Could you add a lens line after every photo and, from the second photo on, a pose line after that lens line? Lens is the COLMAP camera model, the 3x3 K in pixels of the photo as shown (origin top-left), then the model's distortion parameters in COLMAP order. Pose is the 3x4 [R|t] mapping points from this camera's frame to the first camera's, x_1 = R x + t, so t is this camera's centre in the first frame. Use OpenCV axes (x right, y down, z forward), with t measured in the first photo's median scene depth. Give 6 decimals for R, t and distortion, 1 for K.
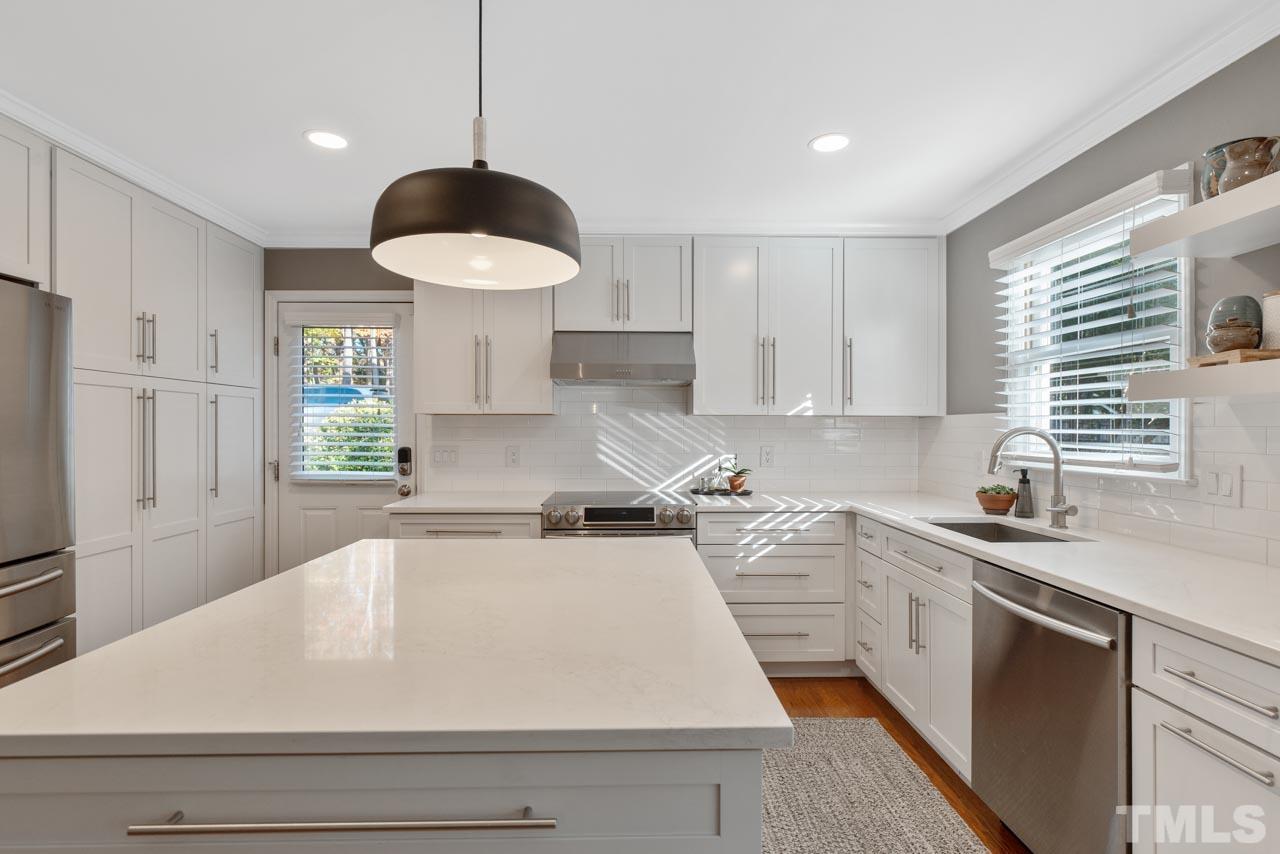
lens RADIAL K [[620.2, 0, 641.3], [0, 620.2, 435.3], [0, 0, 1]] dist [-0.001307, 0.000322]
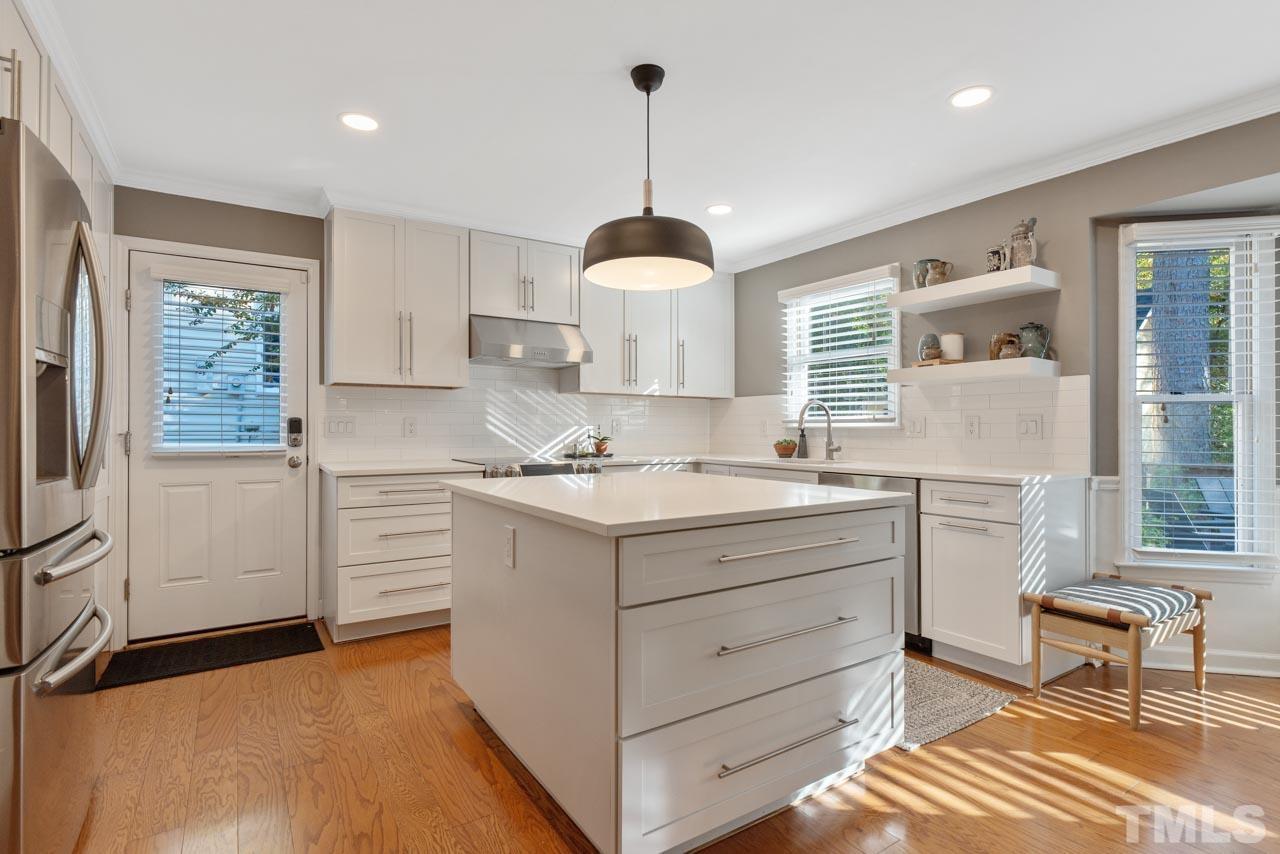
lens RADIAL K [[628.4, 0, 643.9], [0, 628.4, 428.1], [0, 0, 1]] dist [-0.000389, -0.000133]
pose [[0.846325, -0.000324, 0.532667, -0.481962], [0.005855, 0.999945, -0.008696, 0.051719], [-0.532635, 0.010479, 0.846280, -0.135024]]
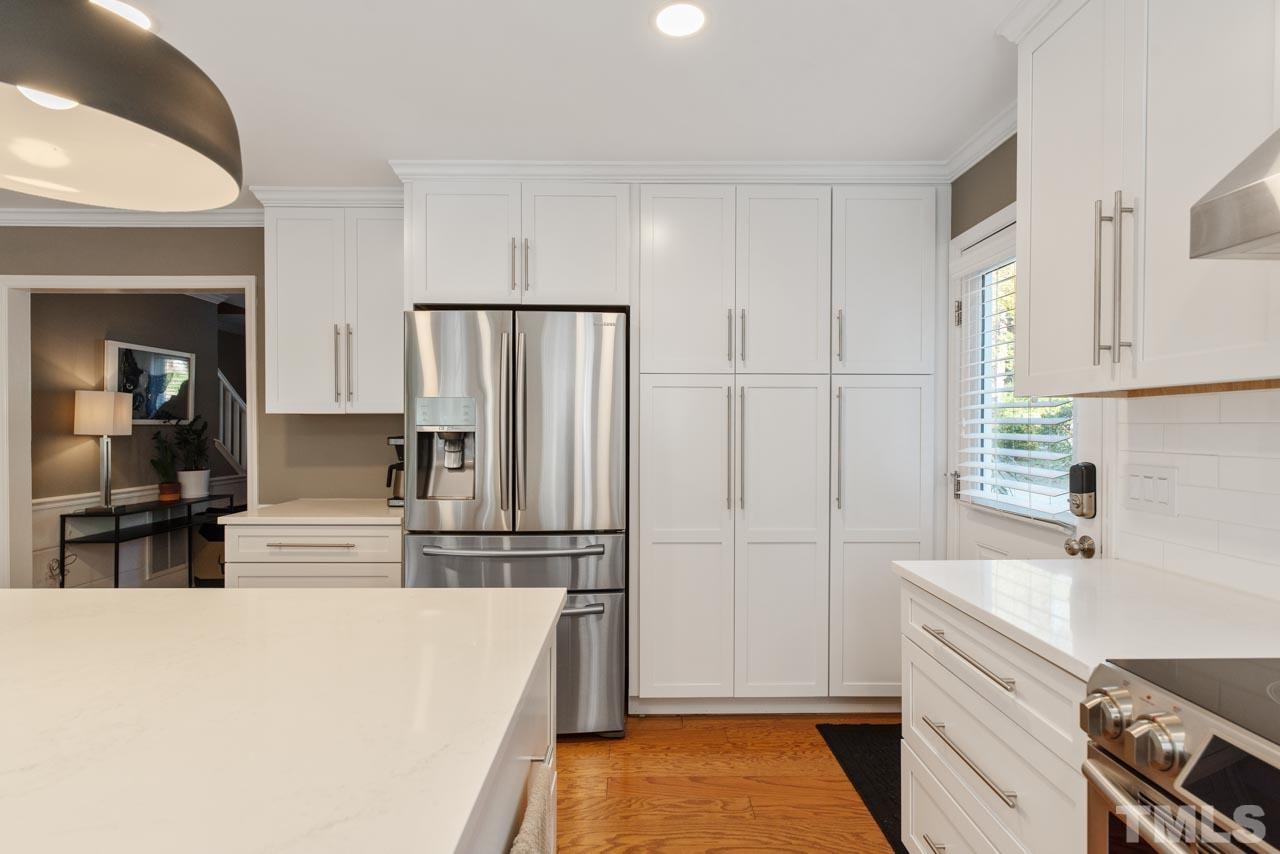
lens RADIAL K [[628.4, 0, 643.9], [0, 628.4, 428.1], [0, 0, 1]] dist [-0.000389, -0.000133]
pose [[-0.017973, -0.006443, -0.999818, 0.159049], [-0.014527, 0.999875, -0.006183, -0.001463], [0.999733, 0.014413, -0.018065, 0.699488]]
